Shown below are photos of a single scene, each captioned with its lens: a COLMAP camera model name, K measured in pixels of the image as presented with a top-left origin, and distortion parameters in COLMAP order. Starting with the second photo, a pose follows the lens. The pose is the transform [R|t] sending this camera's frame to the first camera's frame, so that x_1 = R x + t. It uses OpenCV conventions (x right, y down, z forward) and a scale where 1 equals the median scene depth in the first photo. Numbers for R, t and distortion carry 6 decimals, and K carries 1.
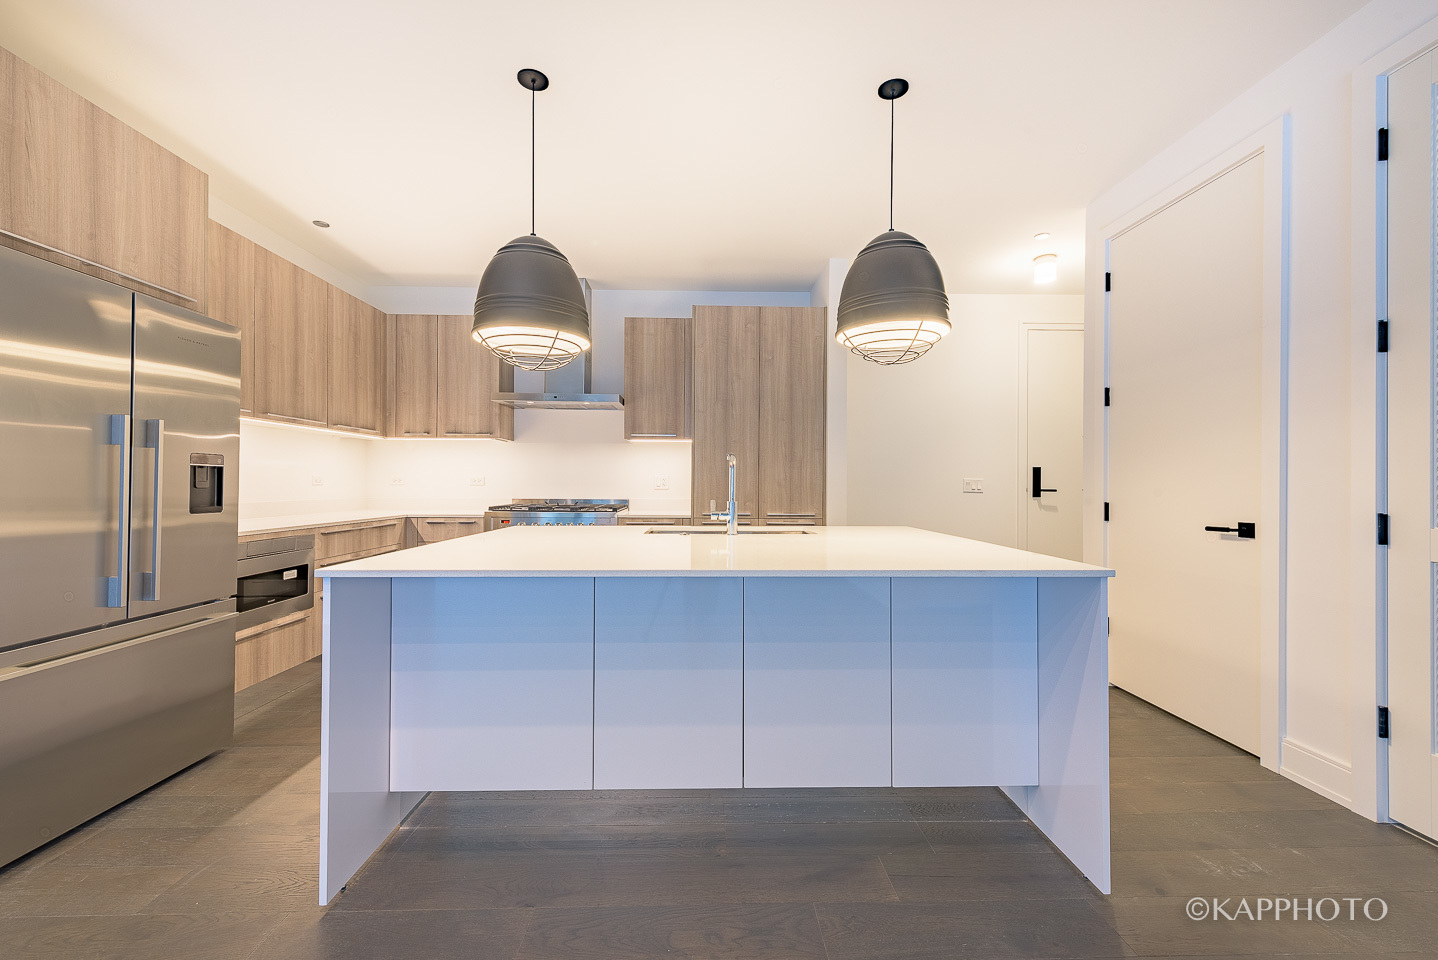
lens RADIAL K [[598.1, 0, 750.3], [0, 598.1, 481.2], [0, 0, 1]] dist [0.000306, 0.000460]
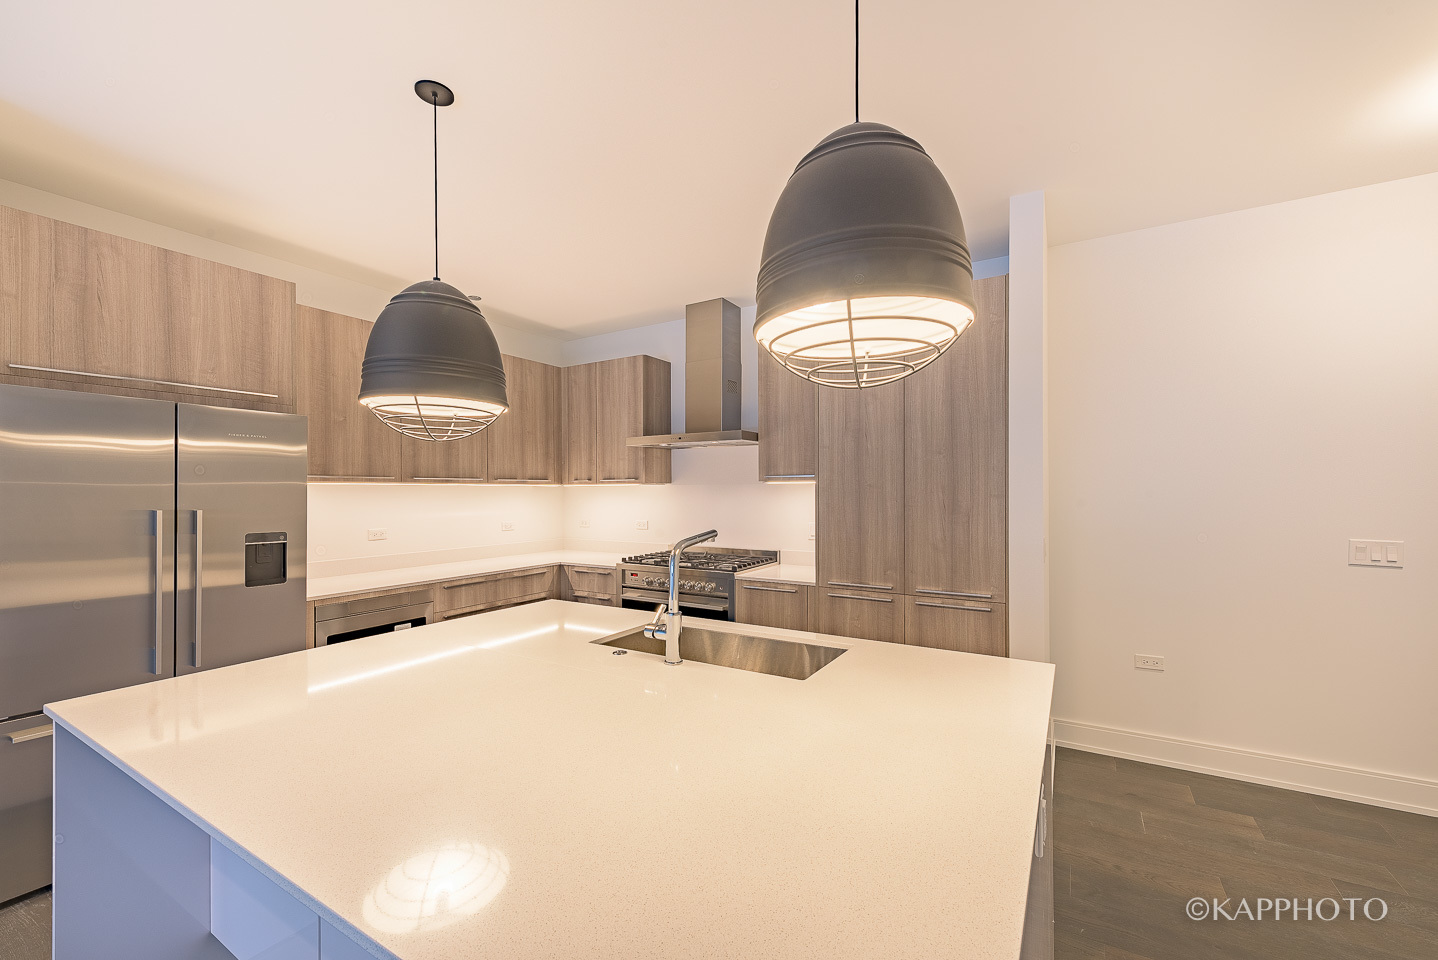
lens RADIAL K [[601.6, 0, 719.4], [0, 601.6, 486.2], [0, 0, 1]] dist [0.002761, -0.000141]
pose [[0.826192, -0.013381, -0.563230, 0.233976], [0.010686, 0.999910, -0.008082, -0.061796], [0.563287, 0.000658, 0.826261, 0.292326]]
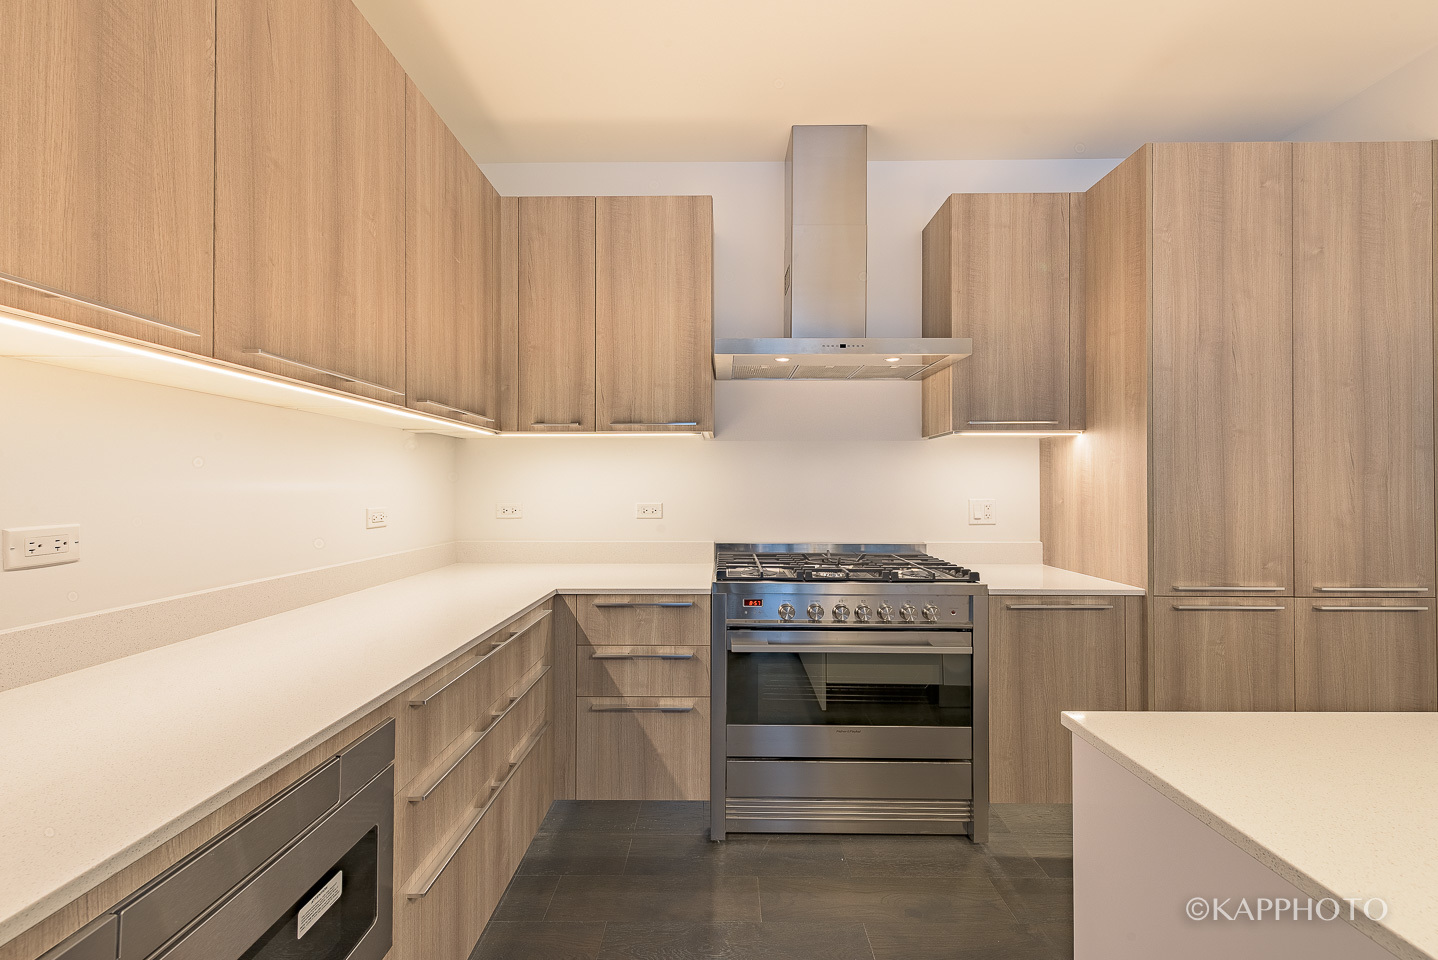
lens RADIAL K [[604.7, 0, 742.8], [0, 604.7, 481.4], [0, 0, 1]] dist [0.001832, -0.000082]
pose [[0.998576, -0.005837, -0.053030, -0.388510], [0.005496, 0.999963, -0.006569, -0.026726], [0.053067, 0.006268, 0.998571, 0.508042]]
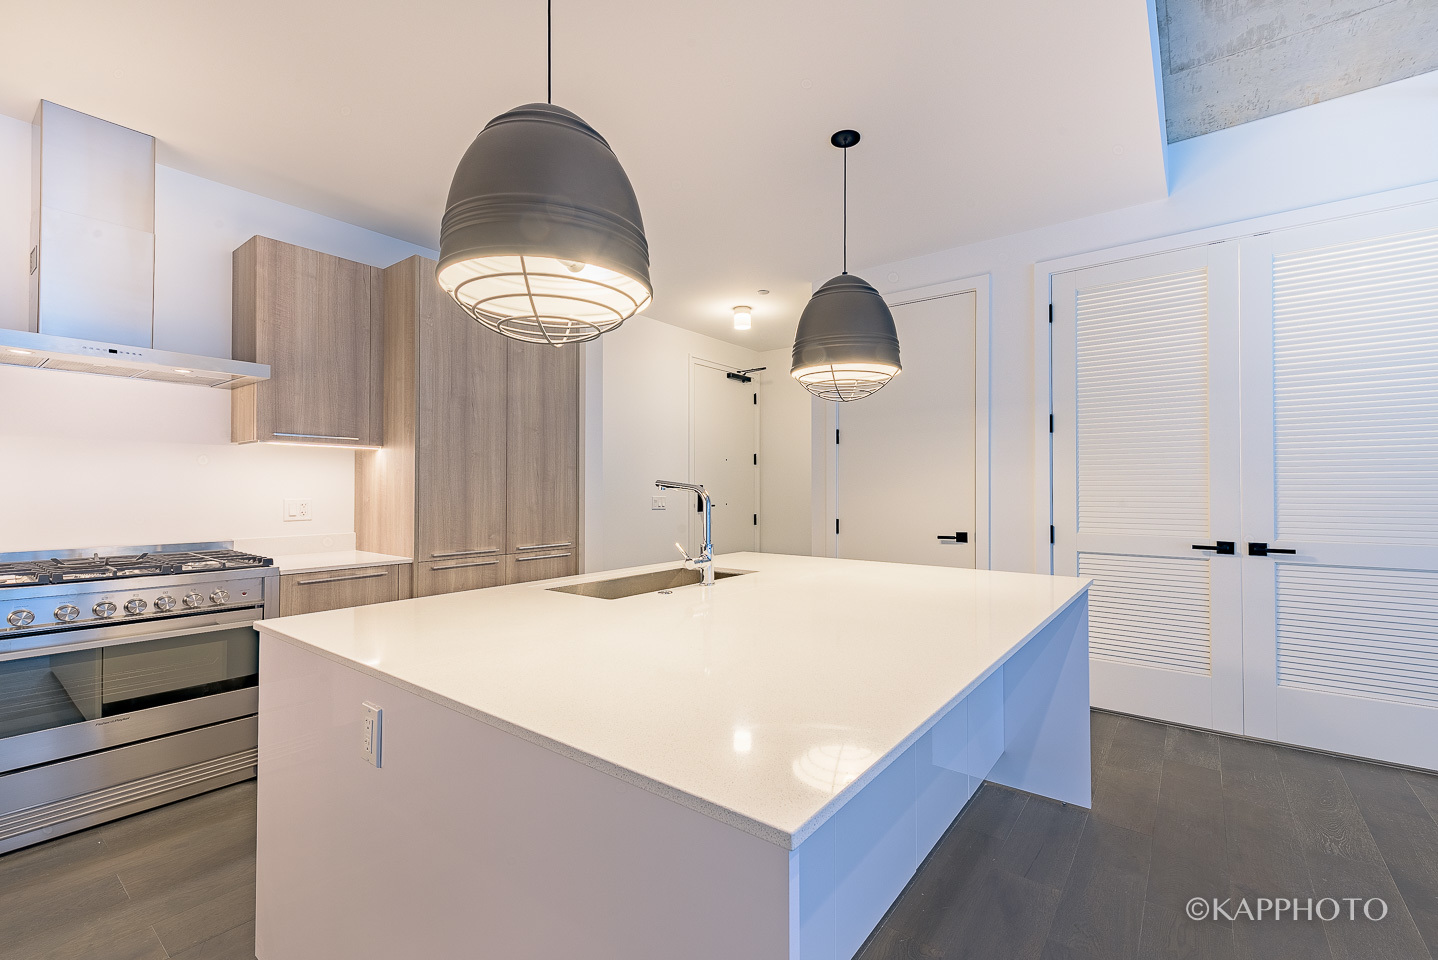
lens RADIAL K [[579.9, 0, 750.4], [0, 579.9, 485.7], [0, 0, 1]] dist [0.001236, -0.000384]
pose [[0.636156, -0.001223, 0.771560, -0.367266], [-0.001728, 0.999994, 0.003010, -0.029890], [-0.771559, -0.003248, 0.636150, 0.274222]]
